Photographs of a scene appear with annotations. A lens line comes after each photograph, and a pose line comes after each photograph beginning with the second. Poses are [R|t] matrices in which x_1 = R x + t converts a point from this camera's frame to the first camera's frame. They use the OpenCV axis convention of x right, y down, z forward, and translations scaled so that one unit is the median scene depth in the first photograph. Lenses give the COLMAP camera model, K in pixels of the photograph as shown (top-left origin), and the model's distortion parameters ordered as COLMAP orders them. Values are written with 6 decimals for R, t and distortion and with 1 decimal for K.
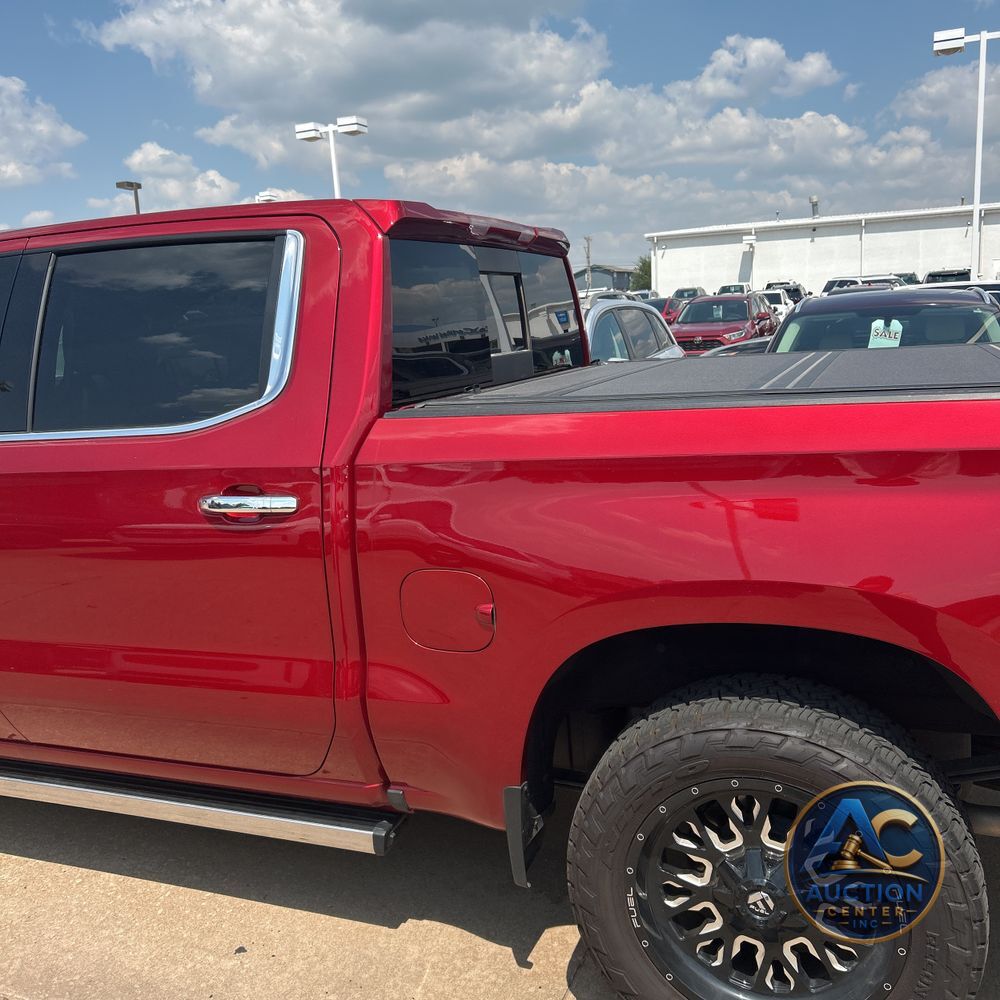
lens RADIAL K [[1004.4, 0, 484.6], [0, 1004.4, 499.9], [0, 0, 1]] dist [0.015715, 0.000000]
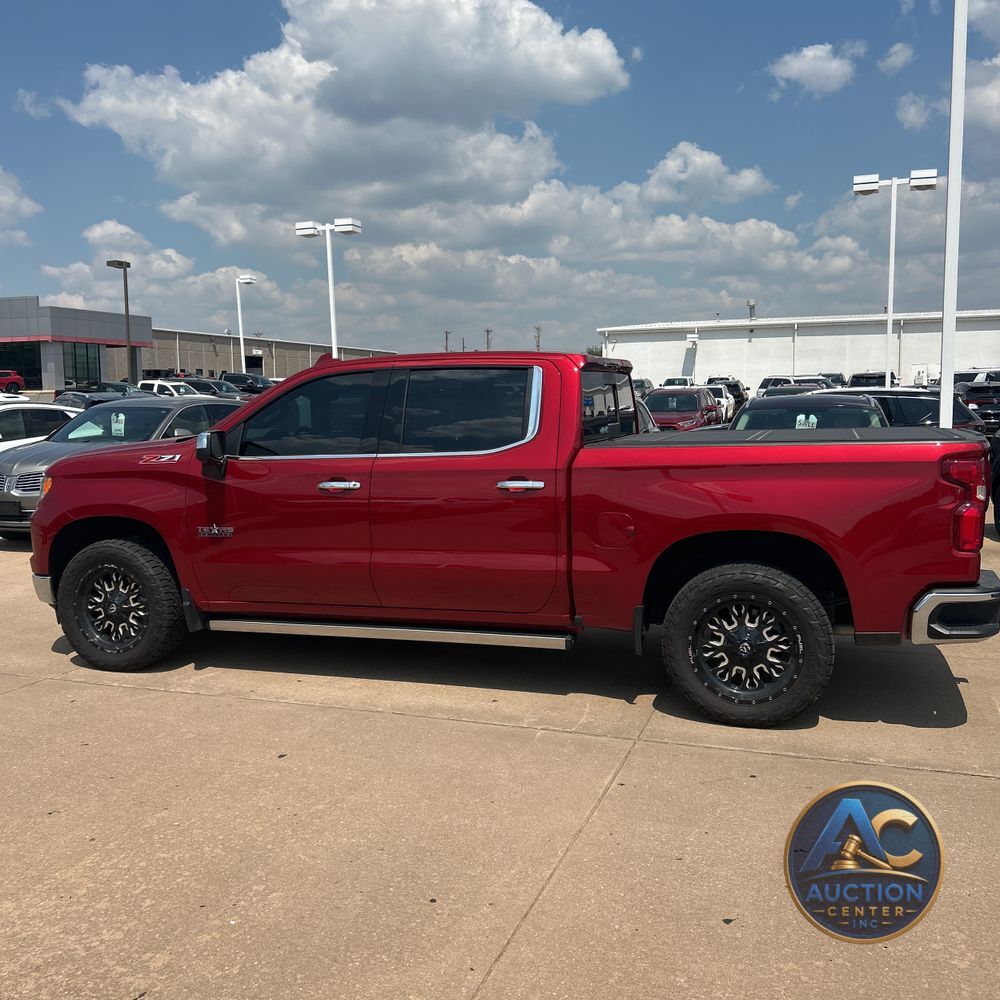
lens RADIAL K [[1004.4, 0, 479.5], [0, 1004.4, 496.9], [0, 0, 1]] dist [0.015715, 0.000000]
pose [[0.998054, 0.032457, 0.053239, -0.034320], [-0.027950, 0.996130, -0.083326, 0.017191], [-0.055738, 0.081675, 0.995099, -0.095681]]
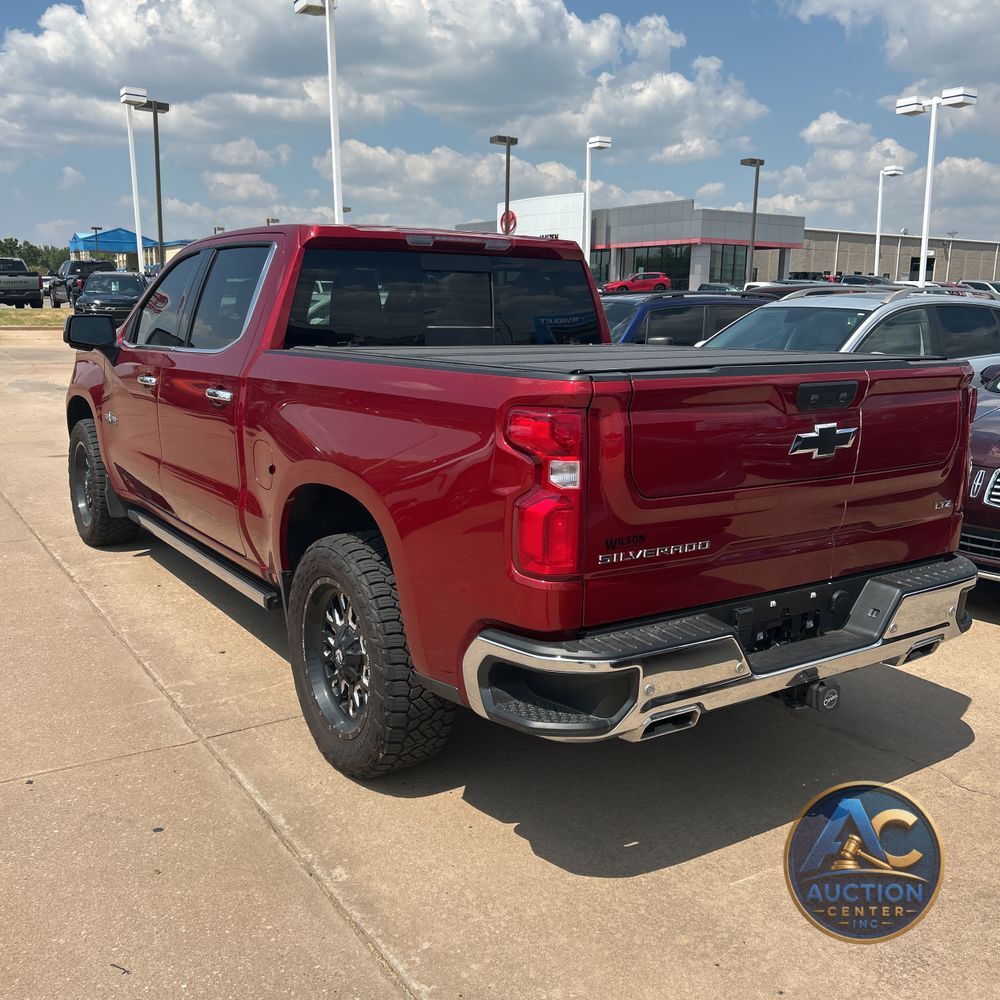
lens RADIAL K [[1004.4, 0, 485.2], [0, 1004.4, 494.3], [0, 0, 1]] dist [0.015715, 0.000000]
pose [[0.816238, 0.169714, -0.552225, 0.090712], [-0.158115, 0.985006, 0.069011, -0.001319], [0.555657, 0.030986, 0.830834, -0.017757]]
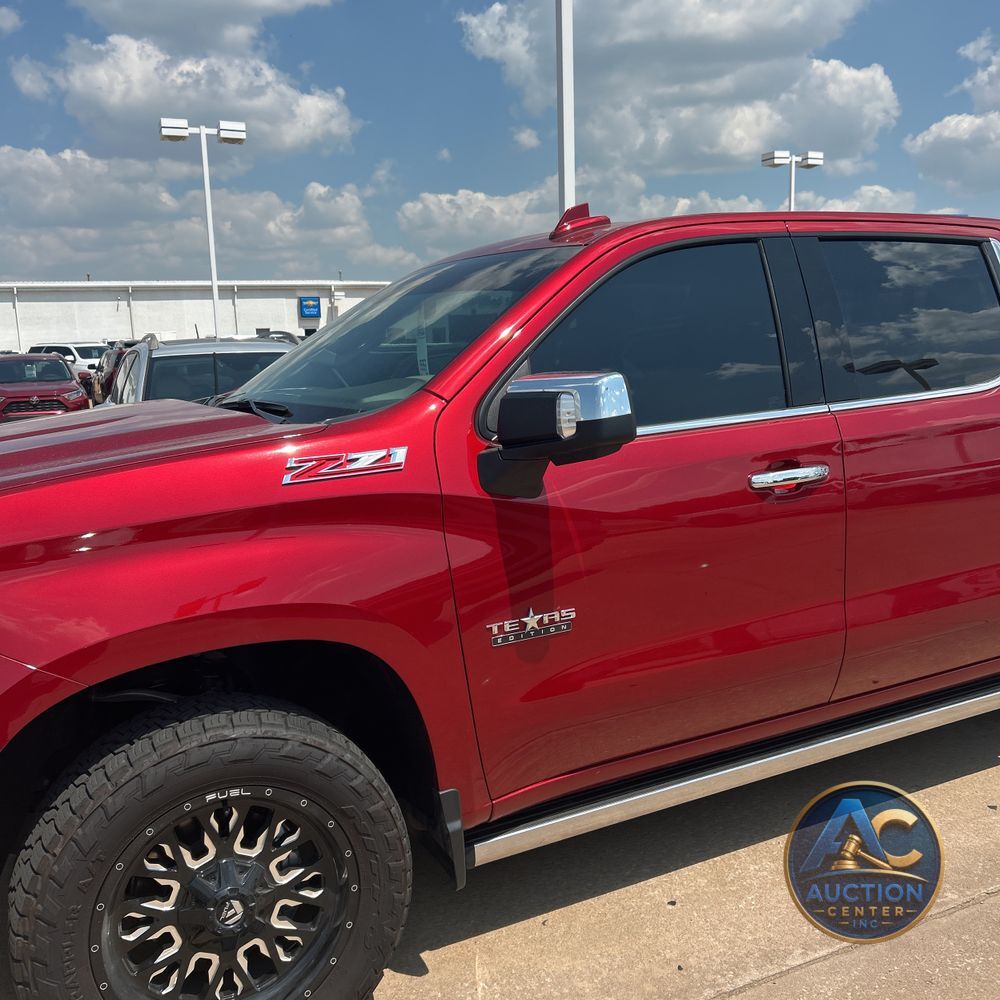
lens RADIAL K [[1004.4, 0, 486.6], [0, 1004.4, 522.6], [0, 0, 1]] dist [0.015715, 0.000000]
pose [[0.665614, -0.101319, 0.739387, -0.133509], [0.137765, 0.990396, 0.011696, -0.000215], [-0.733470, 0.094077, 0.673179, 0.050474]]
